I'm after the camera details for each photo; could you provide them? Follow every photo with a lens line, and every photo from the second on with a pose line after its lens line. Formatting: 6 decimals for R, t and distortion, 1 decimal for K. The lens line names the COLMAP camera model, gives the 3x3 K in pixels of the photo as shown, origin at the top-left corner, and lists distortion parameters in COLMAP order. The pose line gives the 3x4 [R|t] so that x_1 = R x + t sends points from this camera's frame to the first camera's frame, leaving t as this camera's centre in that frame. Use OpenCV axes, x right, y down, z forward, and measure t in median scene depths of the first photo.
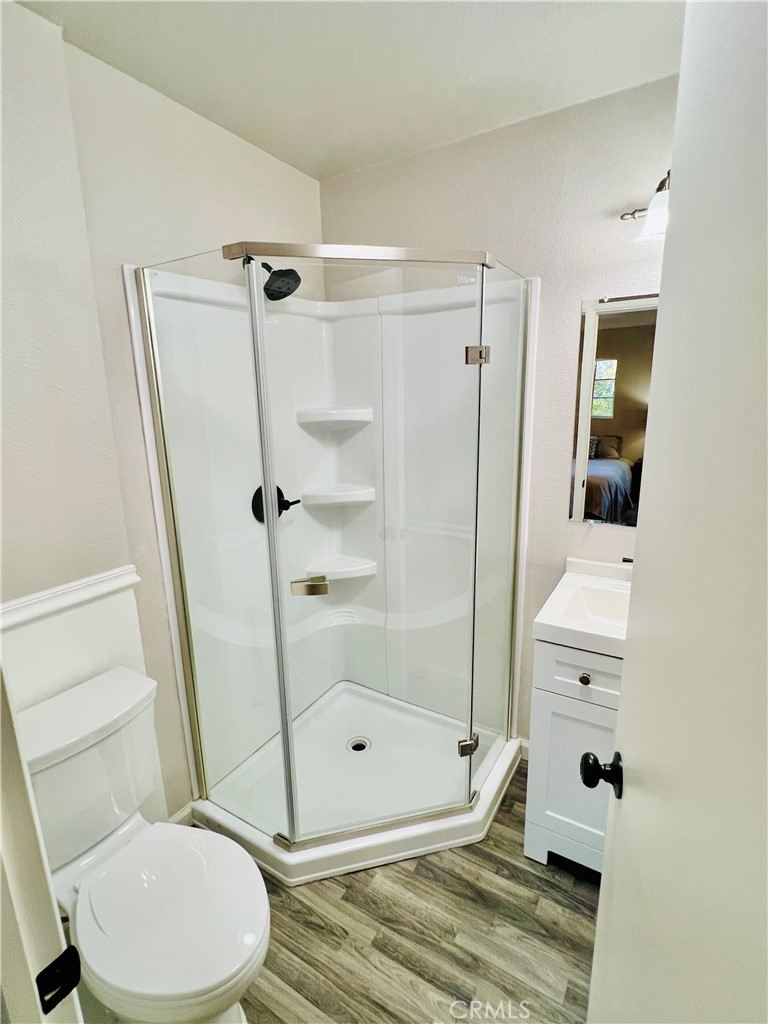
lens RADIAL K [[498.7, 0, 384.0], [0, 498.7, 512.0], [0, 0, 1]] dist [-0.001696, 0.000306]
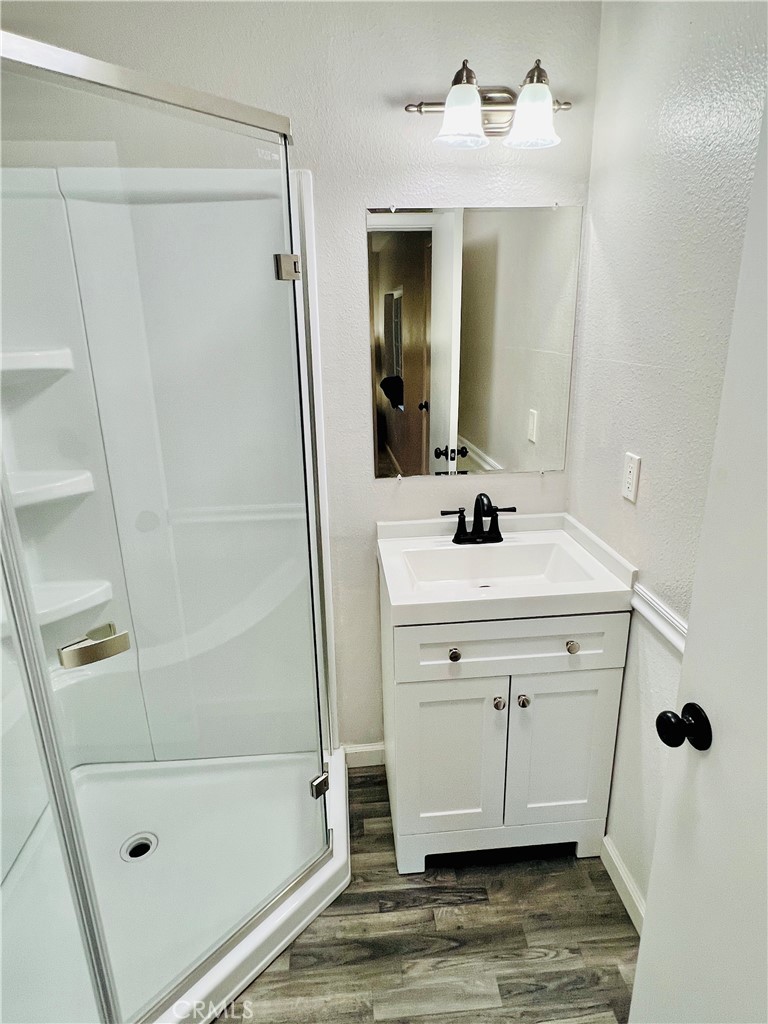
lens RADIAL K [[597.7, 0, 384.0], [0, 597.7, 512.0], [0, 0, 1]] dist [-0.002772, 0.000521]
pose [[0.810136, -0.171606, 0.560563, -0.216245], [0.138478, 0.985155, 0.101455, -0.030813], [-0.569652, -0.004567, 0.821873, 0.185830]]
